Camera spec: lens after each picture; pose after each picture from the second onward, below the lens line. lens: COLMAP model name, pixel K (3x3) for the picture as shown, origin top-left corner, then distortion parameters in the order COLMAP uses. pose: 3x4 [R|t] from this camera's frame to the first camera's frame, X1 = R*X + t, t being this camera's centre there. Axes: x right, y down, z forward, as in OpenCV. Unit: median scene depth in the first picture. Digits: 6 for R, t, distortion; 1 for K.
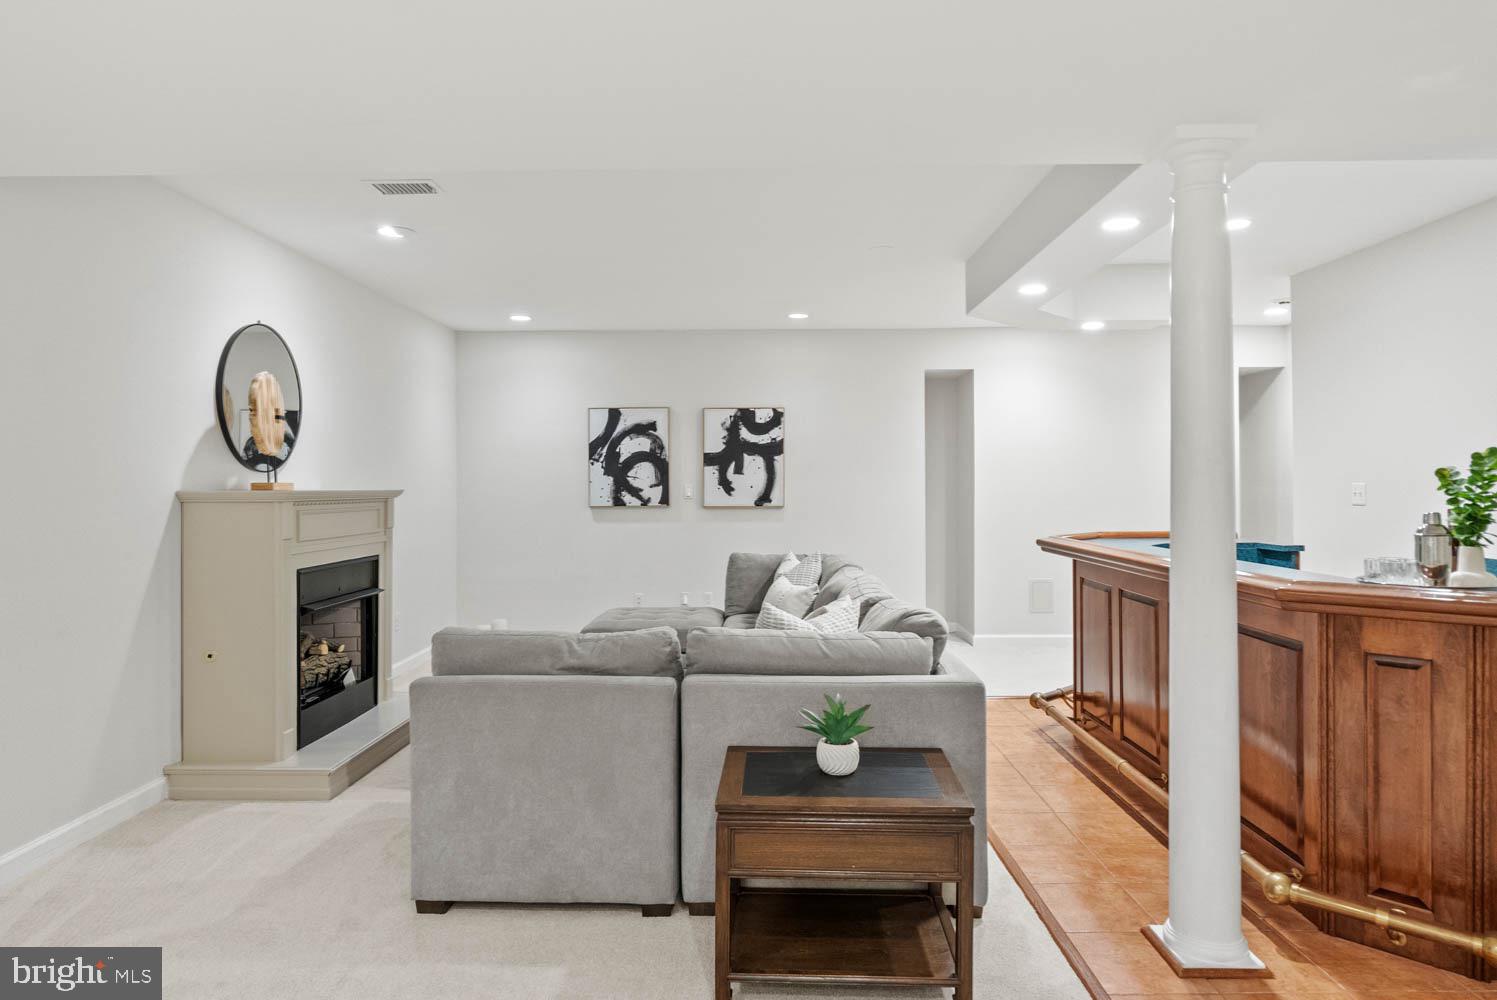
lens RADIAL K [[924.6, 0, 743.2], [0, 924.6, 489.2], [0, 0, 1]] dist [0.001353, 0.002201]
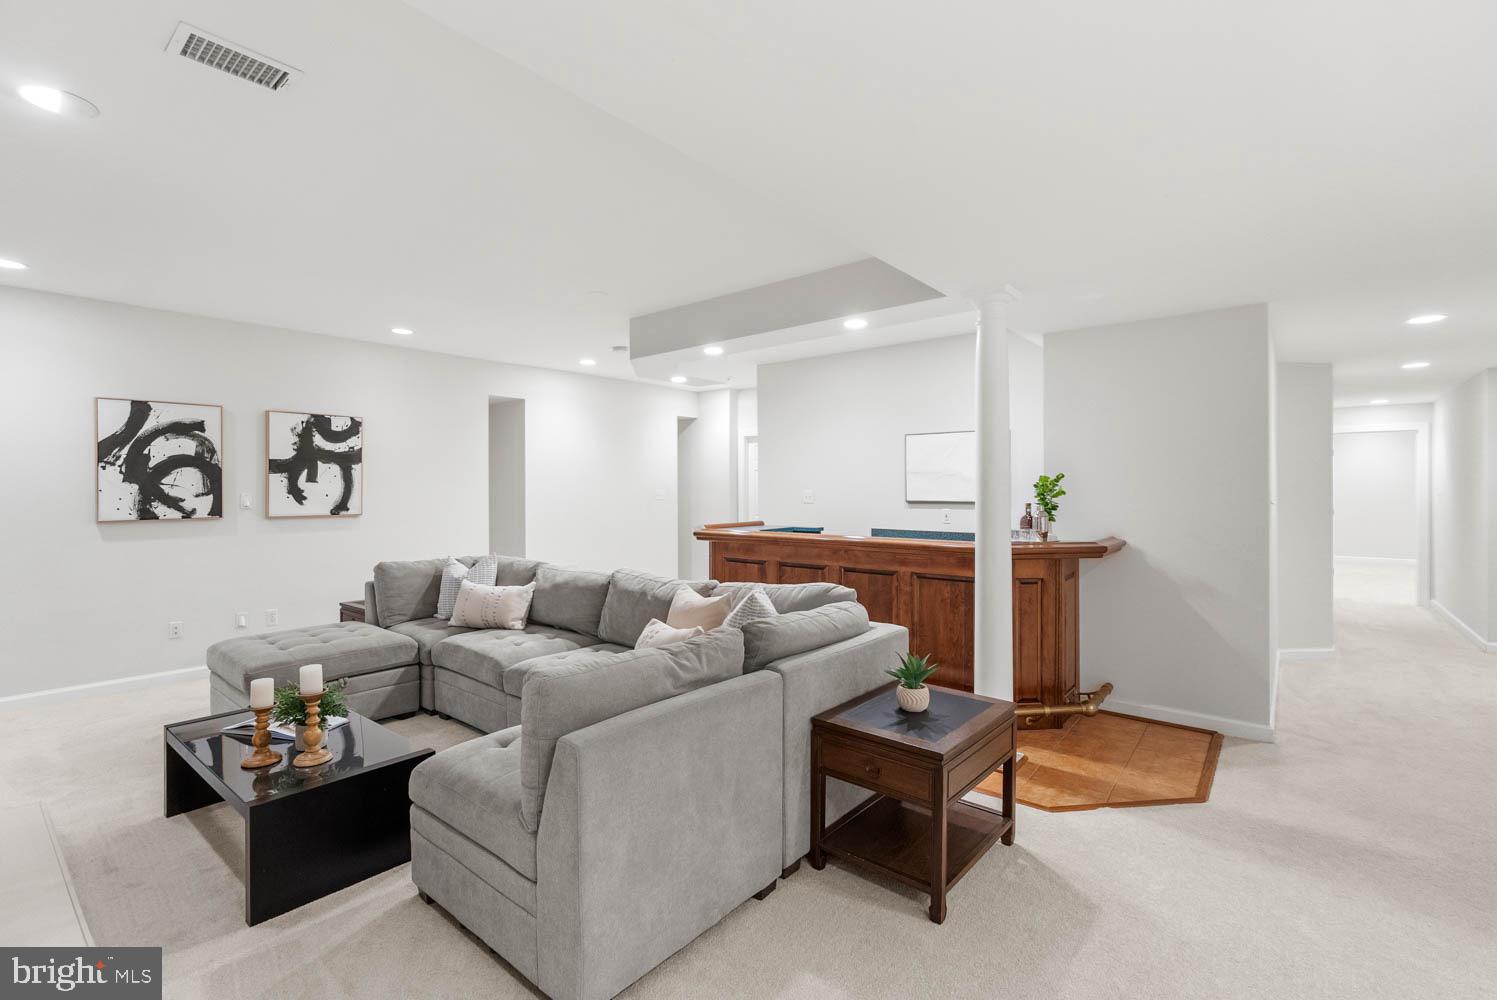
lens RADIAL K [[675.1, 0, 749.3], [0, 675.1, 496.6], [0, 0, 1]] dist [-0.003610, 0.000059]
pose [[0.616834, -0.008210, 0.787050, -0.276853], [0.007286, 0.999962, 0.004721, -0.001334], [-0.787059, 0.002822, 0.616871, 0.206263]]
